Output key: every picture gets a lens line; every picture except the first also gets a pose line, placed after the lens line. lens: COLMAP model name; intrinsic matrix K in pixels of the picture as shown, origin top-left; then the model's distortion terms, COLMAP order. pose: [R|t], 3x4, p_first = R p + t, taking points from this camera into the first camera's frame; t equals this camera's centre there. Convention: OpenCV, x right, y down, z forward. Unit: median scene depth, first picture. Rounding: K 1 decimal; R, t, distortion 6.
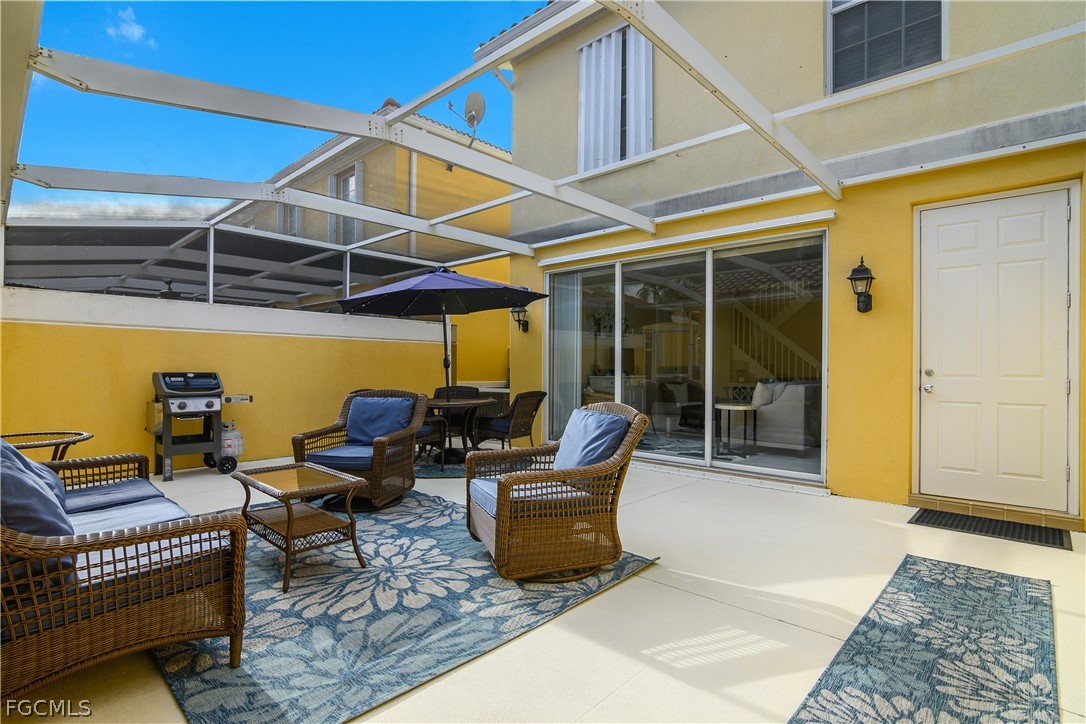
lens RADIAL K [[533.5, 0, 537.8], [0, 533.5, 369.1], [0, 0, 1]] dist [-0.028994, 0.008235]
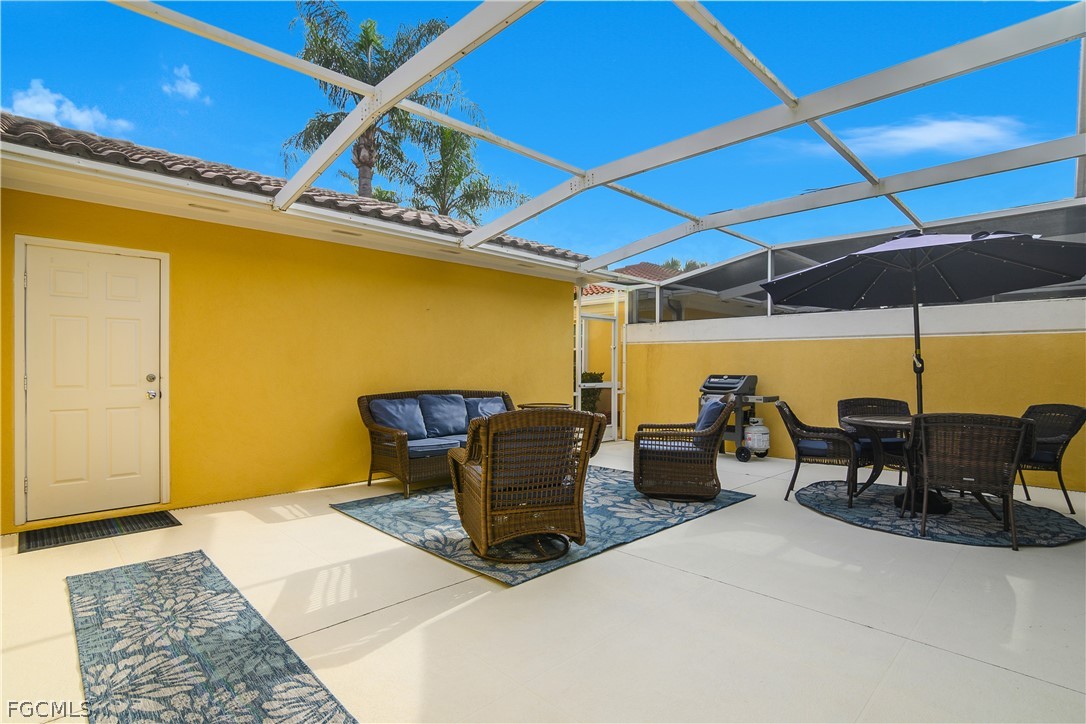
lens RADIAL K [[533.5, 0, 537.8], [0, 533.5, 369.1], [0, 0, 1]] dist [-0.028994, 0.008235]
pose [[-0.047369, -0.001203, -0.998877, 1.612681], [-0.009233, 0.999957, -0.000767, -0.006201], [0.998835, 0.009187, -0.047379, 1.568834]]
